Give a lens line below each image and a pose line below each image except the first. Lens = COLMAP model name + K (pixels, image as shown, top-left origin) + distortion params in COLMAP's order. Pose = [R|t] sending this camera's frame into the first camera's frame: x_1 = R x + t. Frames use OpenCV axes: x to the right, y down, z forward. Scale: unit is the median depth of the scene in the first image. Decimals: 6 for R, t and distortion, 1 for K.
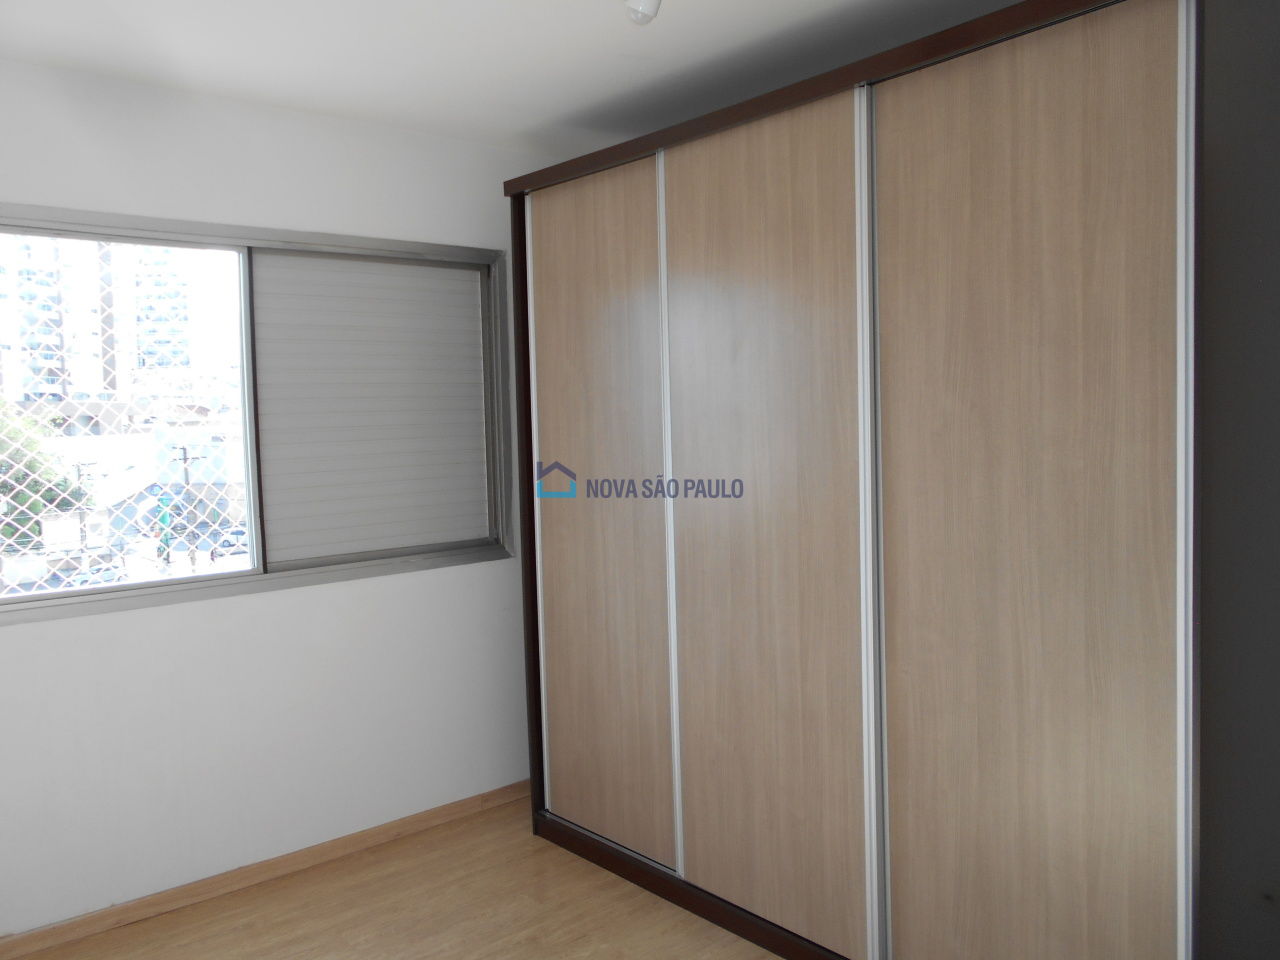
lens RADIAL K [[970.5, 0, 644.8], [0, 970.5, 478.8], [0, 0, 1]] dist [0.016005, -0.013243]
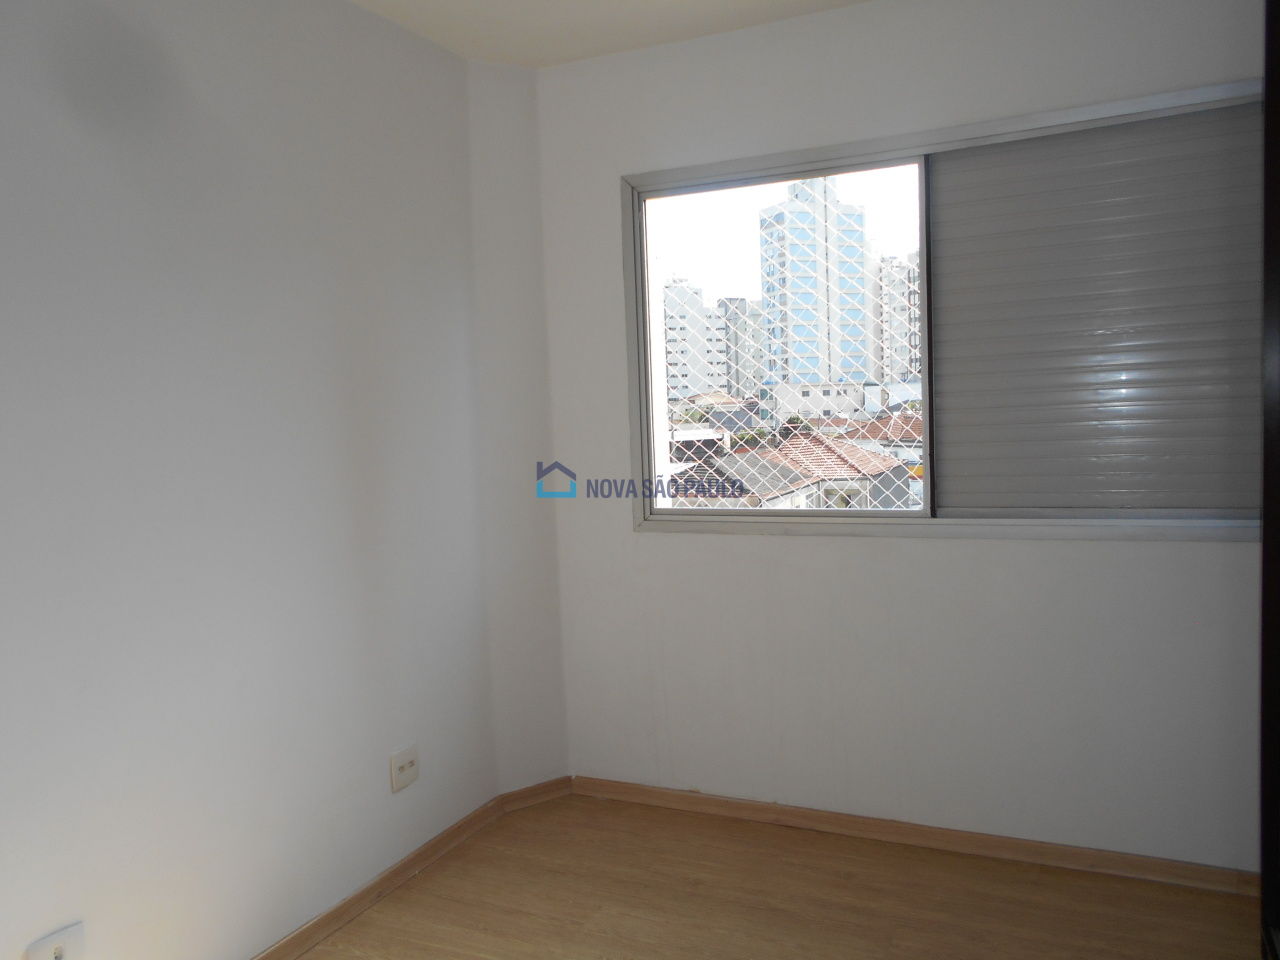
lens RADIAL K [[970.5, 0, 635.2], [0, 970.5, 480.2], [0, 0, 1]] dist [0.016005, -0.013243]
pose [[0.418881, 0.069613, -0.905369, 0.328736], [-0.020506, 0.997528, 0.067212, 0.007362], [0.907809, -0.009589, 0.419273, 0.384252]]
